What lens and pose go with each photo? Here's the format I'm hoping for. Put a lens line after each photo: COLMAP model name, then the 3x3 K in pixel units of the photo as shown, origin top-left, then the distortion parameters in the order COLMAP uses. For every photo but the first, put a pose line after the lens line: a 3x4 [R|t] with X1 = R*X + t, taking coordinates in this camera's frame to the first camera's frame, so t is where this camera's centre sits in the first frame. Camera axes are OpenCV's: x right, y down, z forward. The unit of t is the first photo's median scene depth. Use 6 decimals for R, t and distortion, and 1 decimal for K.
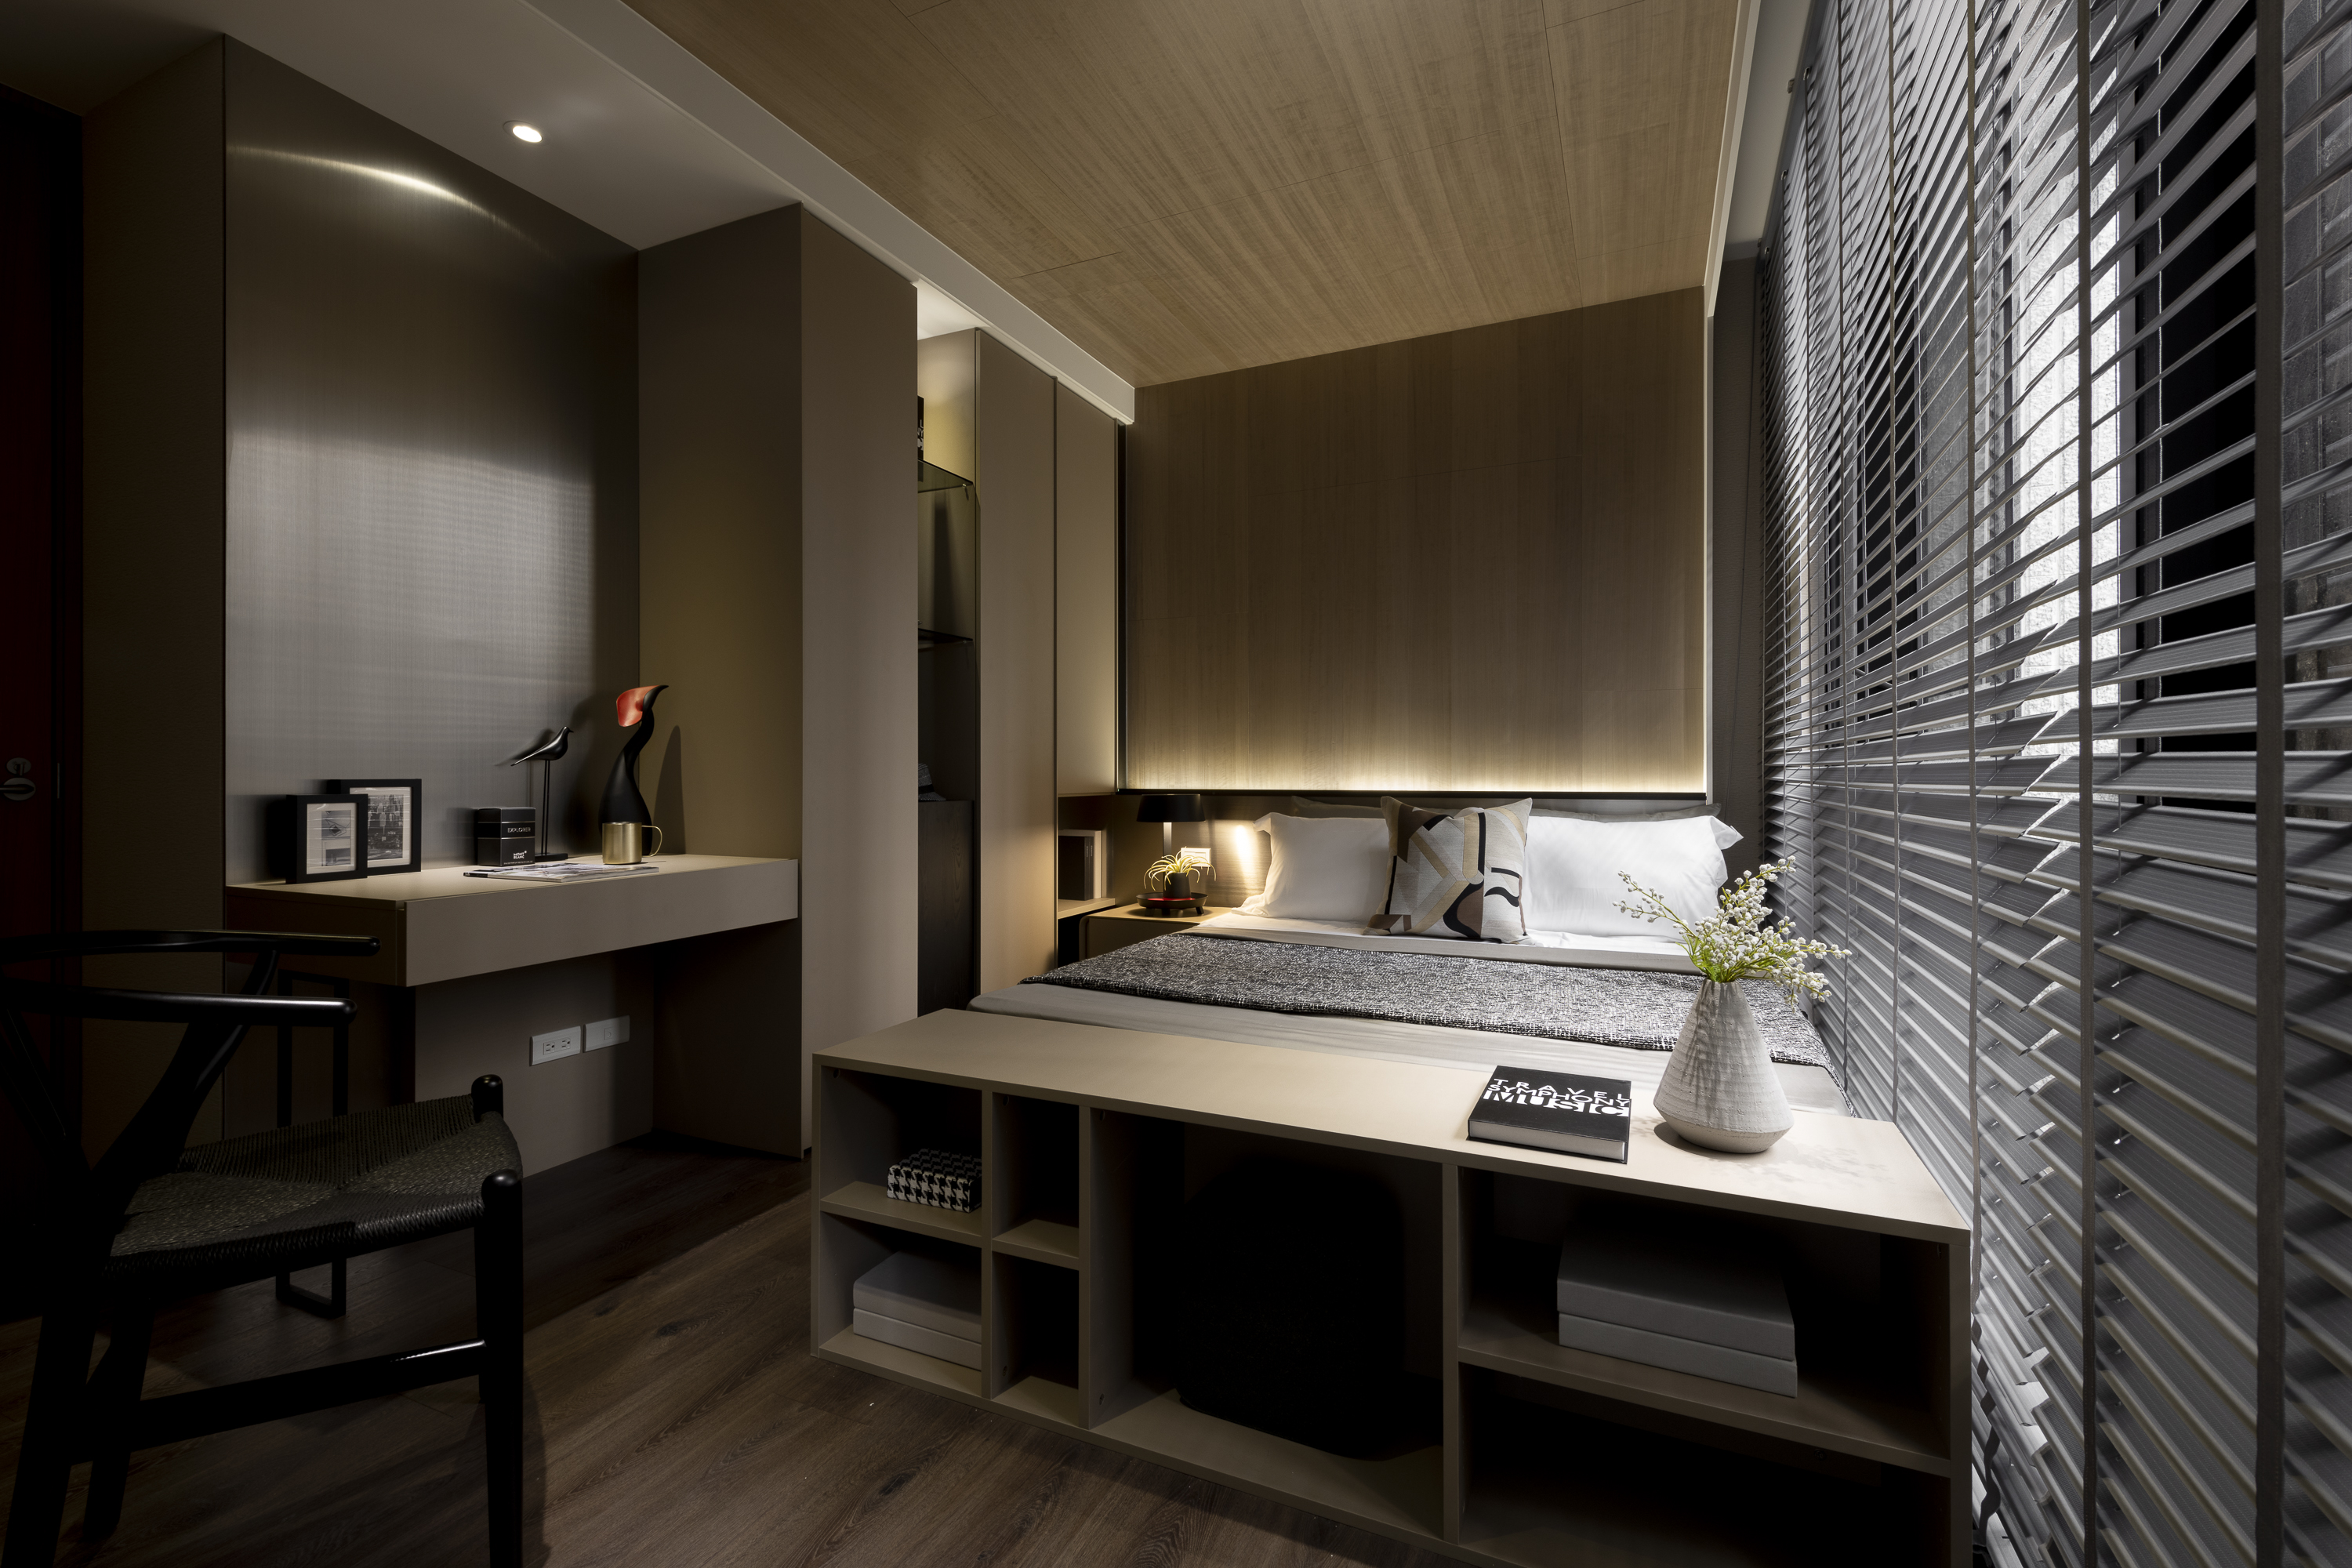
lens RADIAL K [[1009.5, 0, 1189.8], [0, 1009.5, 781.7], [0, 0, 1]] dist [-0.004717, -0.001020]
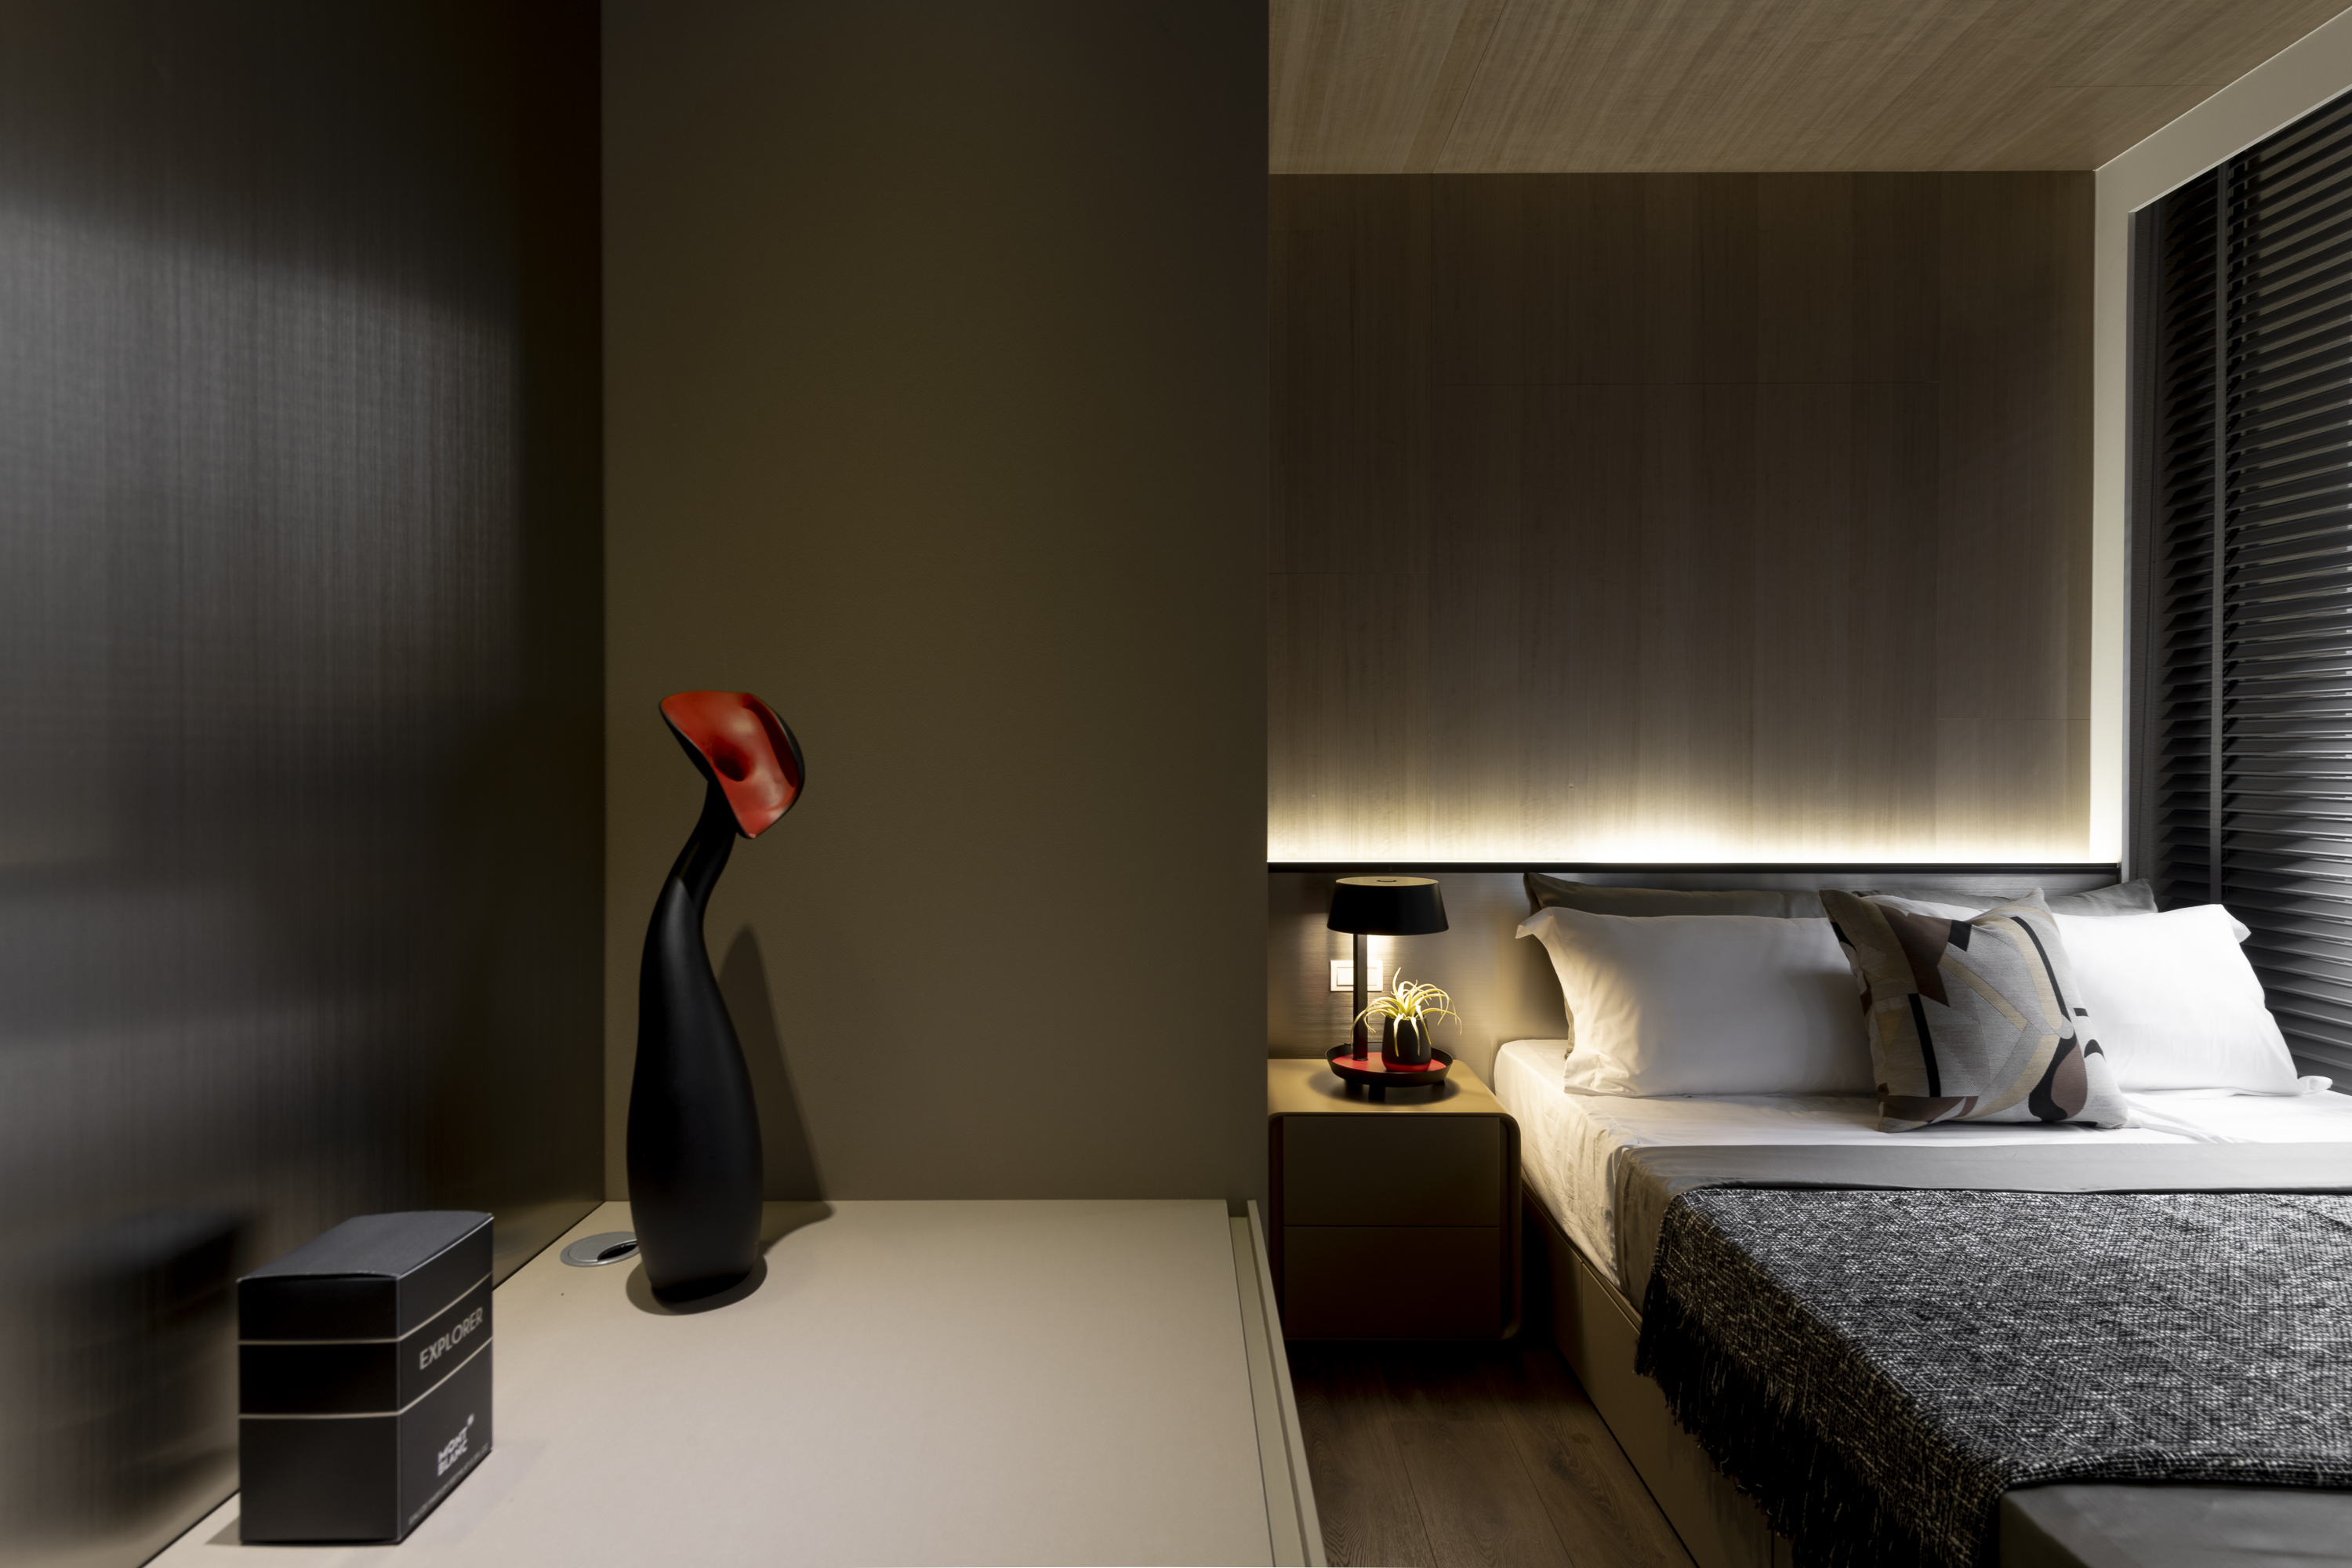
lens RADIAL K [[1167.1, 0, 1172.2], [0, 1167.1, 771.9], [0, 0, 1]] dist [0.010052, -0.001423]
pose [[0.911570, -0.006048, 0.411101, -0.679677], [0.003273, 0.999967, 0.007456, -0.092611], [-0.411133, -0.005451, 0.911559, 0.736024]]
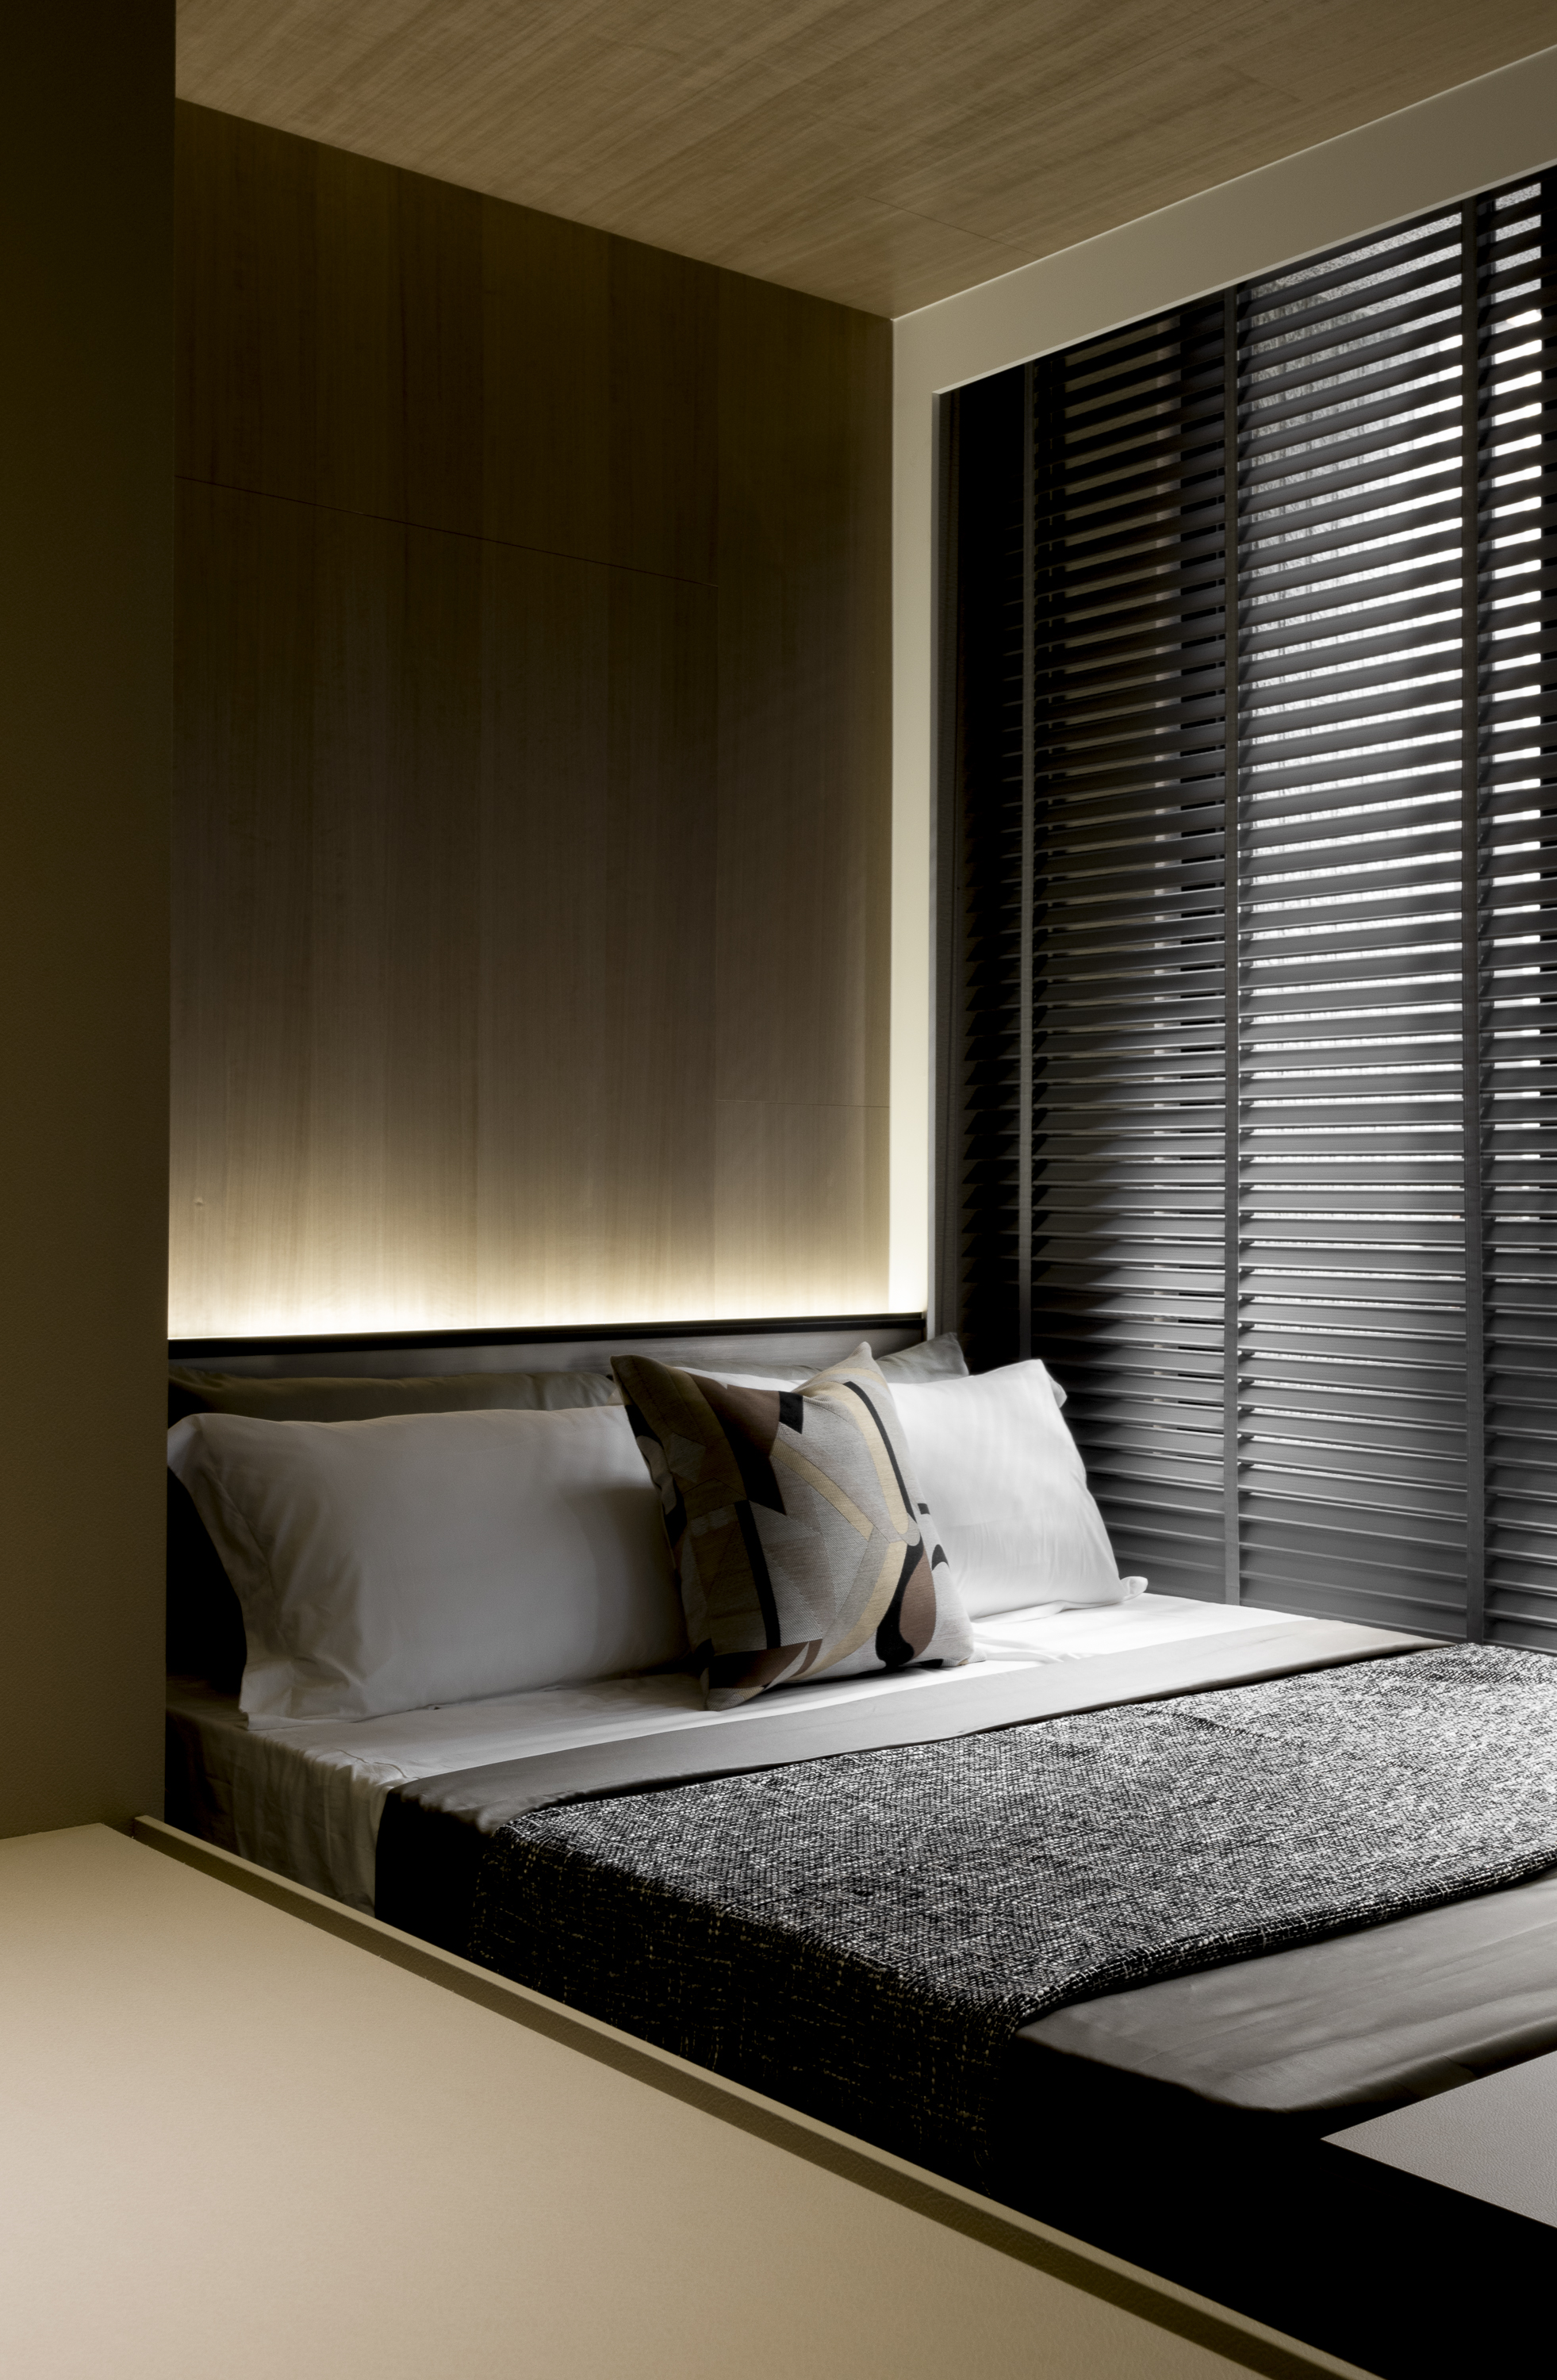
lens RADIAL K [[2450.9, 0, 771.6], [0, 2450.9, 1180.0], [0, 0, 1]] dist [0.021381, 0.000000]
pose [[0.448992, 0.006591, 0.893512, -0.934065], [-0.000060, 0.999973, -0.007346, -0.068125], [-0.893536, 0.003244, 0.448980, 0.739861]]
